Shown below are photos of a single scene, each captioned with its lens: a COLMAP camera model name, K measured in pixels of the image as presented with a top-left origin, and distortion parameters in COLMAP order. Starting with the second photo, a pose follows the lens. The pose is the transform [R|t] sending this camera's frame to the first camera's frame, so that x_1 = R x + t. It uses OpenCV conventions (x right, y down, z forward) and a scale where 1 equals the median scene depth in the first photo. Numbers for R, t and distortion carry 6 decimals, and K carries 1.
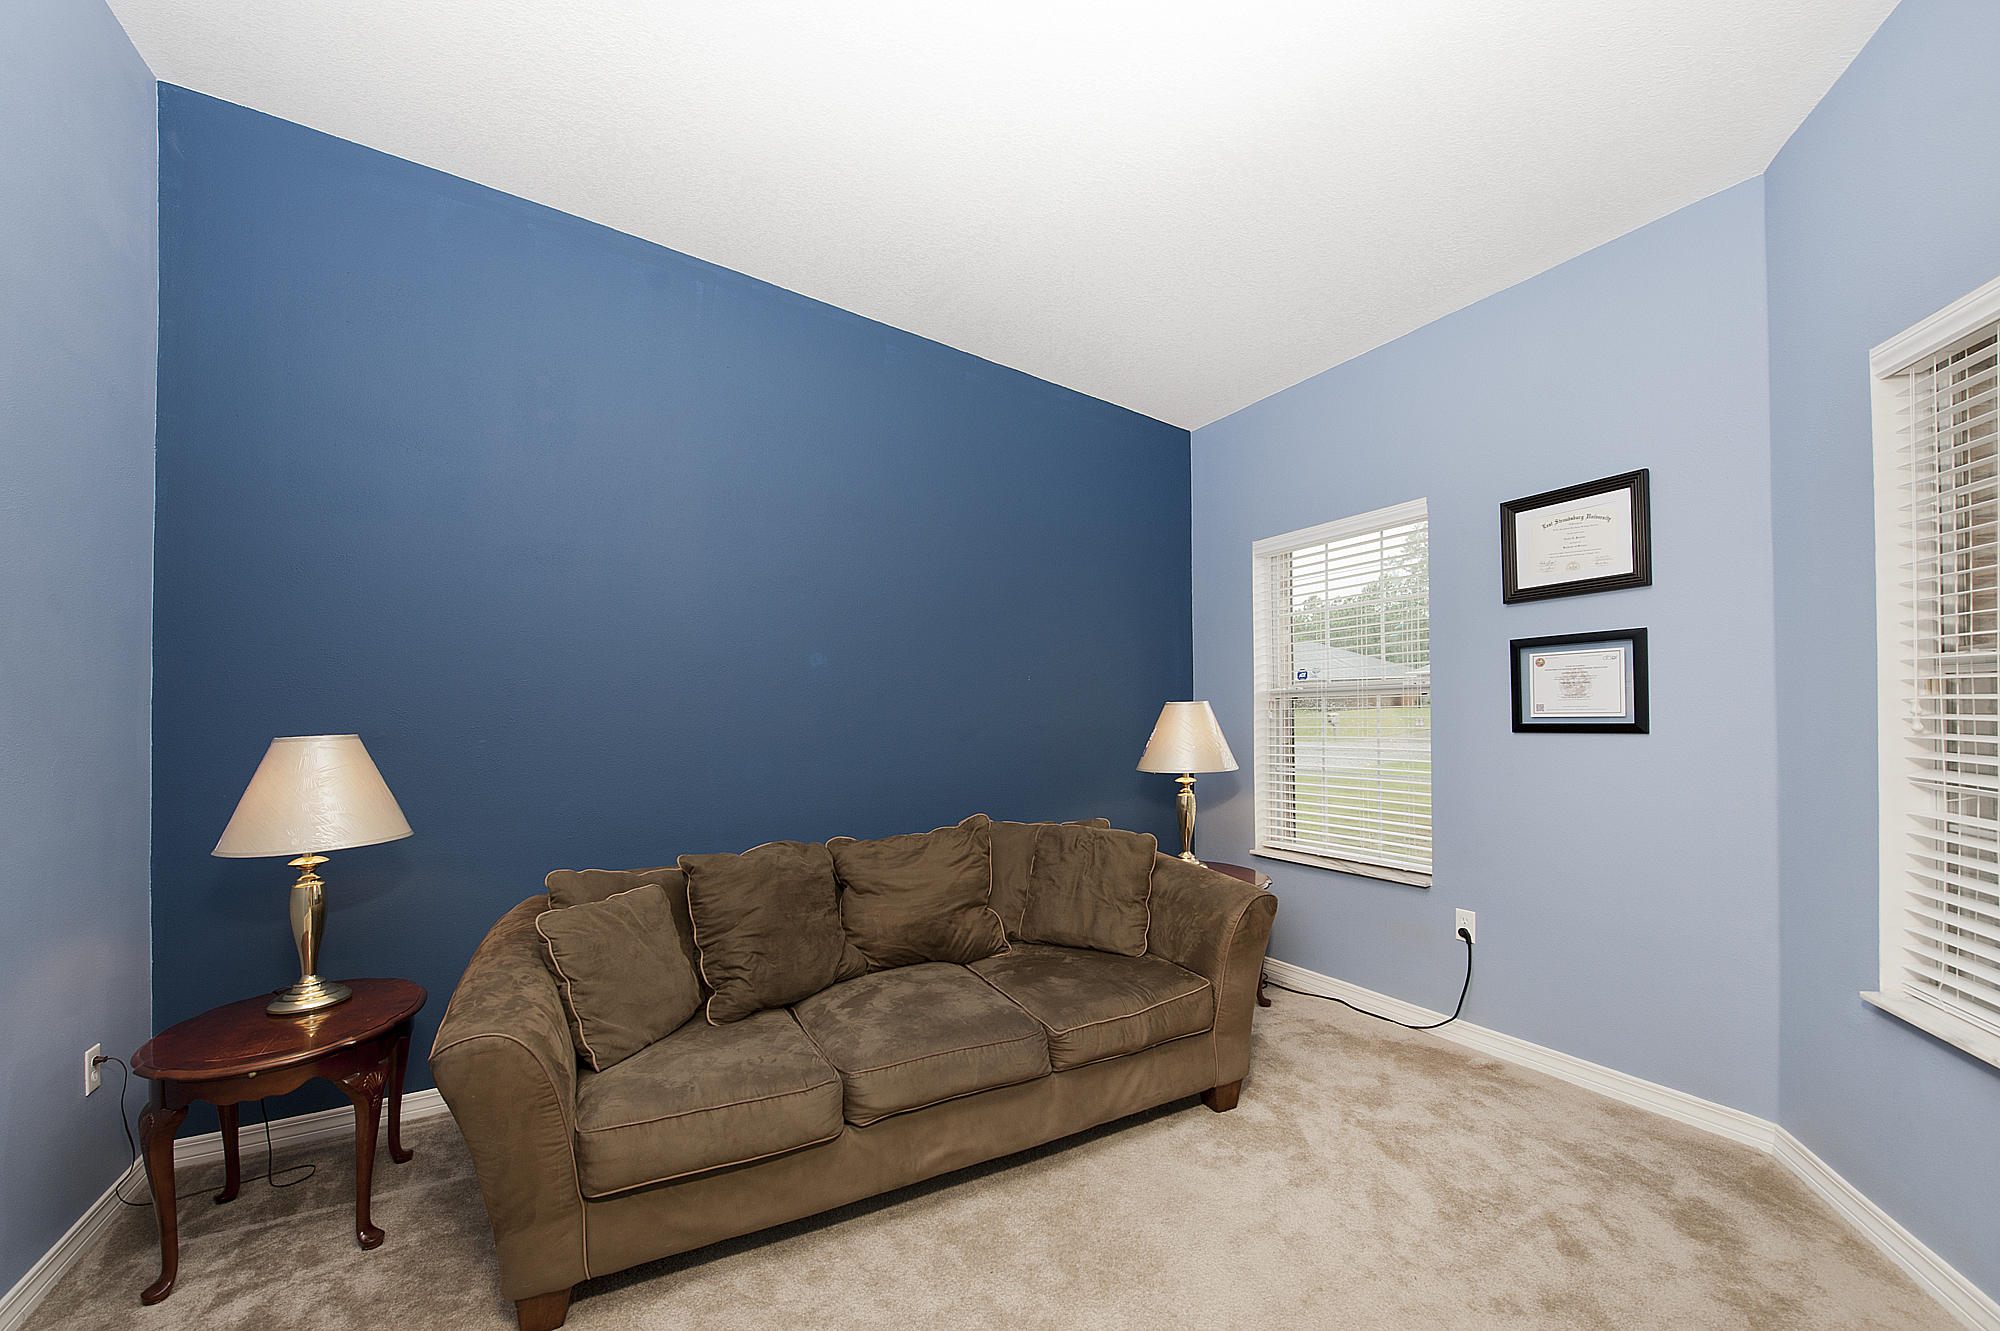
lens RADIAL K [[857.7, 0, 1063.4], [0, 857.7, 716.8], [0, 0, 1]] dist [-0.000860, -0.006486]
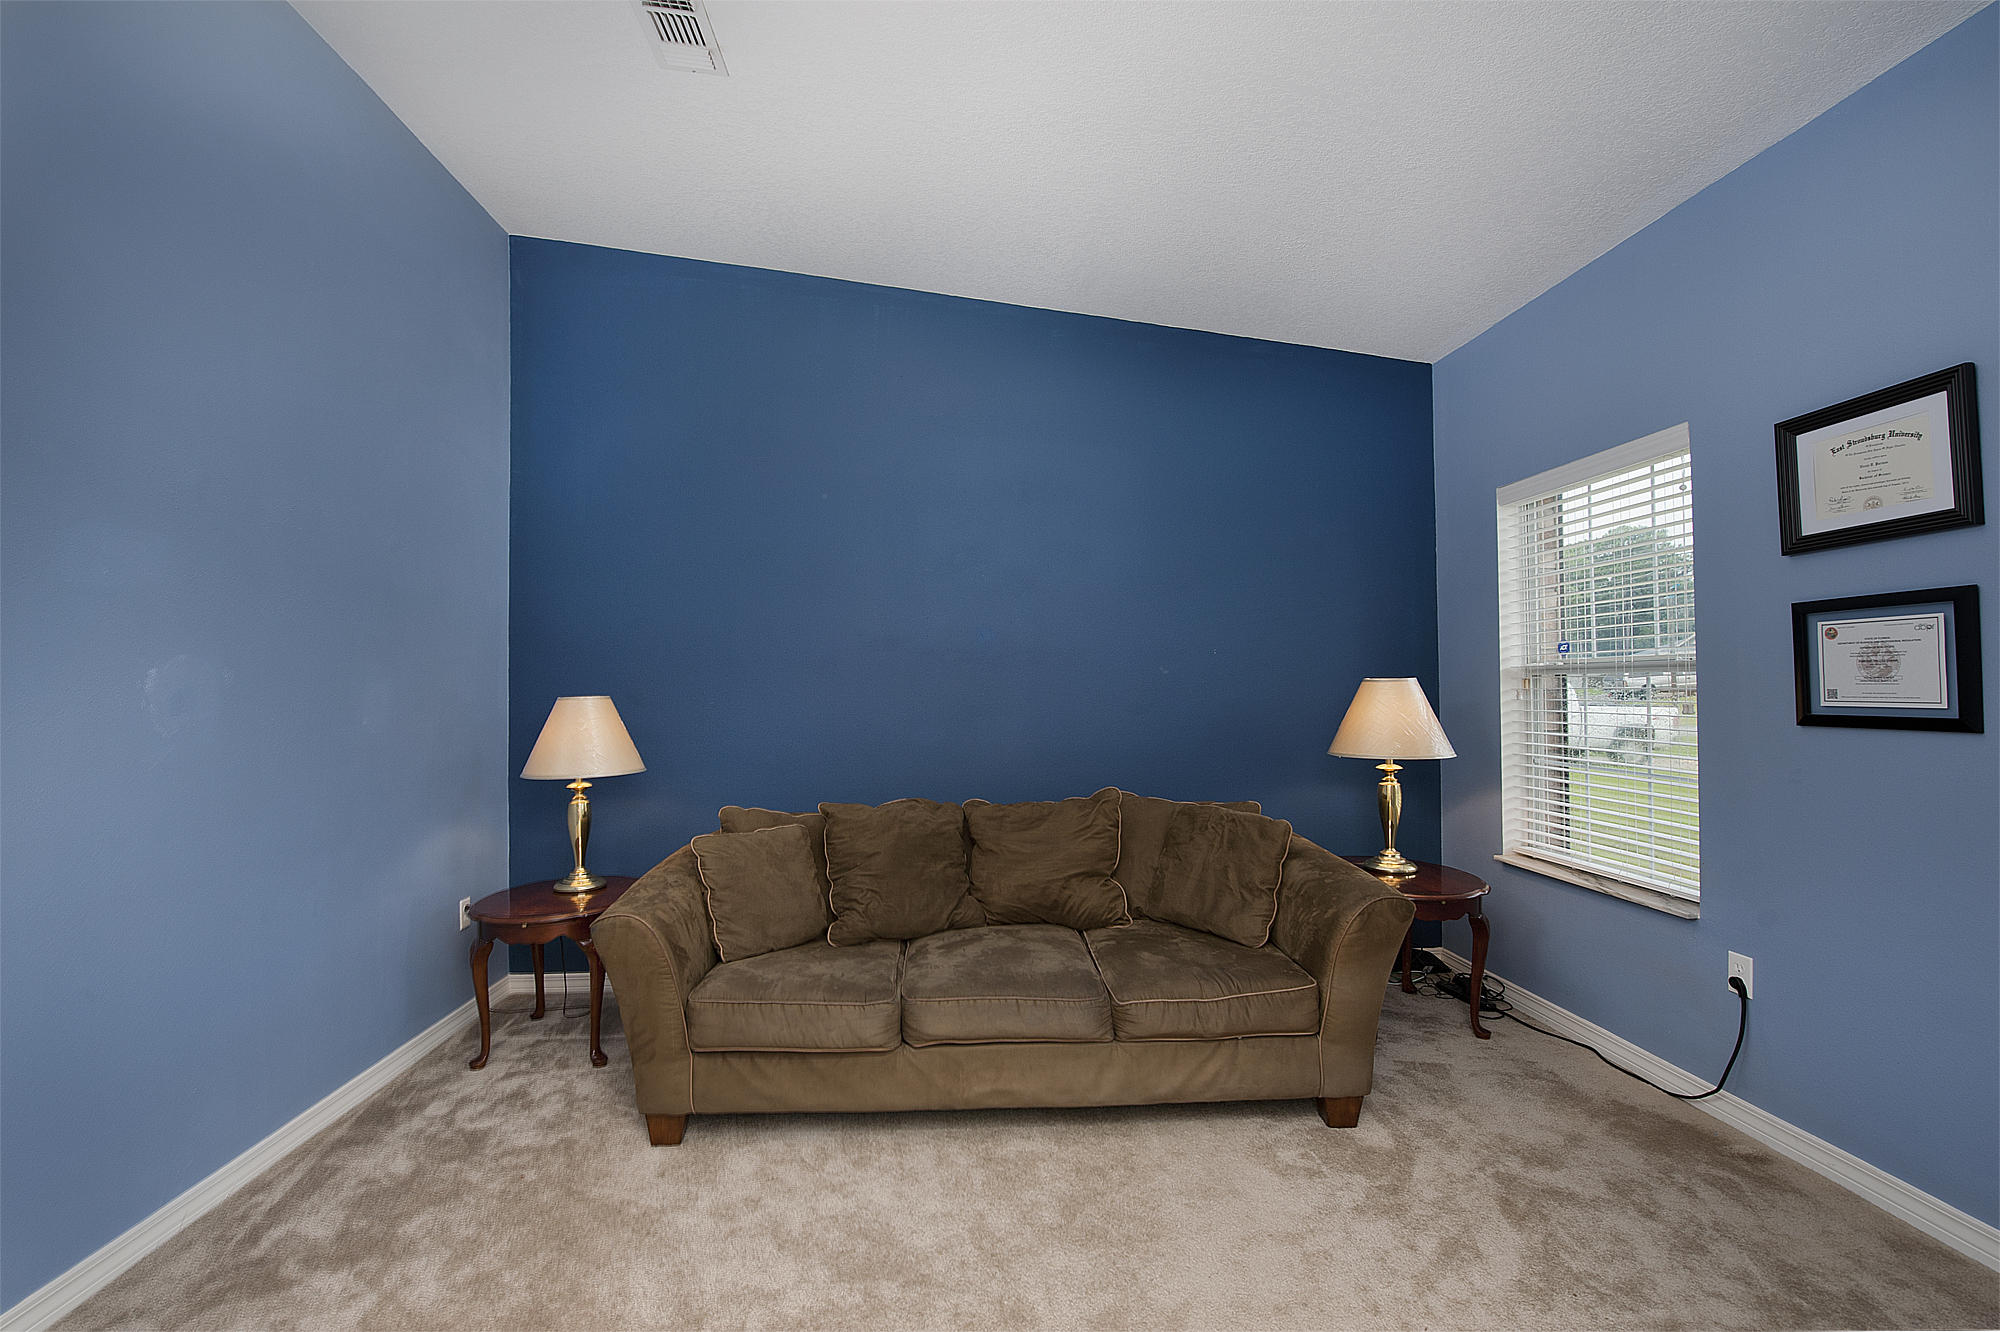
lens RADIAL K [[925.3, 0, 1002.7], [0, 925.3, 699.4], [0, 0, 1]] dist [-0.000709, -0.009551]
pose [[0.898142, 0.023796, -0.439062, 0.294079], [-0.017929, 0.999686, 0.017504, -0.007688], [0.439340, -0.007849, 0.898286, -0.040091]]
